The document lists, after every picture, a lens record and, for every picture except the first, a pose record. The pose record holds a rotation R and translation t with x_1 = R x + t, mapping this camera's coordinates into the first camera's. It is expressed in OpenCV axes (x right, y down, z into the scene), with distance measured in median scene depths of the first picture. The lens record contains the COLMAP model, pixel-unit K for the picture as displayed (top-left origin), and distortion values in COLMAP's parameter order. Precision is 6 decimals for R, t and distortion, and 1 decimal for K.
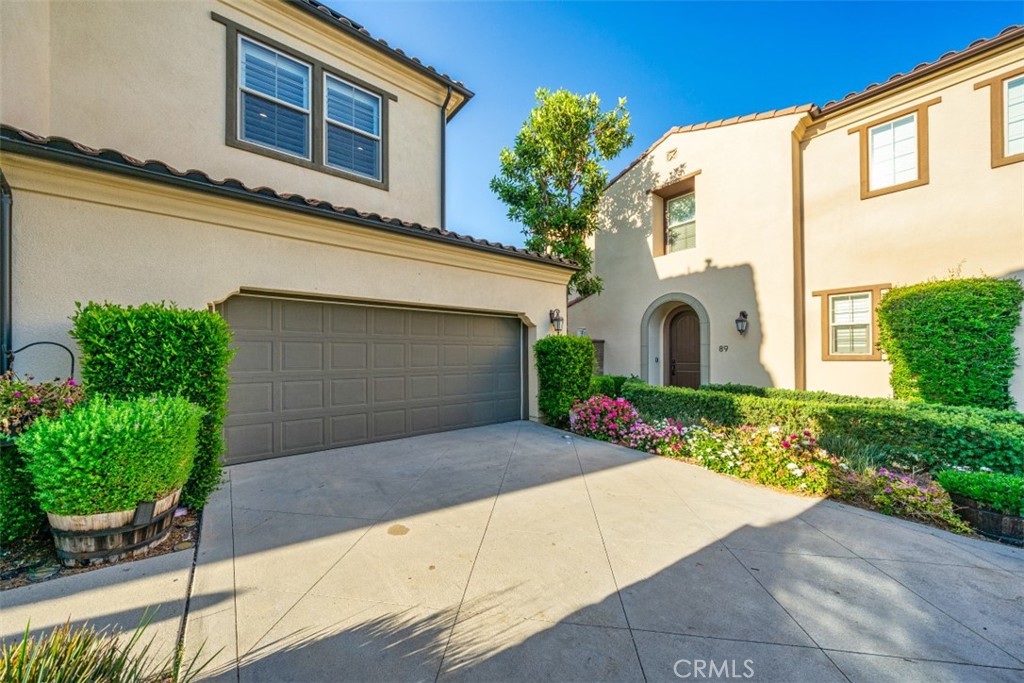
lens RADIAL K [[354.0, 0, 524.8], [0, 354.0, 364.8], [0, 0, 1]] dist [-0.026596, 0.002192]
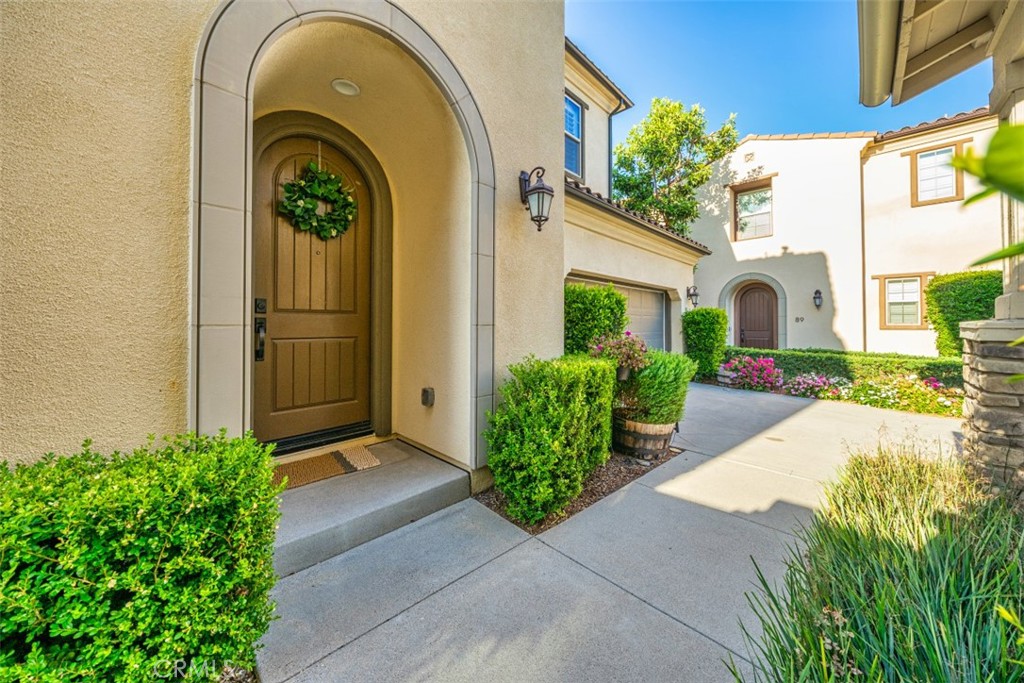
lens RADIAL K [[354.0, 0, 555.2], [0, 354.0, 328.6], [0, 0, 1]] dist [-0.026596, 0.002192]
pose [[0.993455, 0.004702, 0.114124, -0.466430], [-0.002640, 0.999831, -0.018213, 0.009452], [-0.114190, 0.017793, 0.993300, -0.124303]]
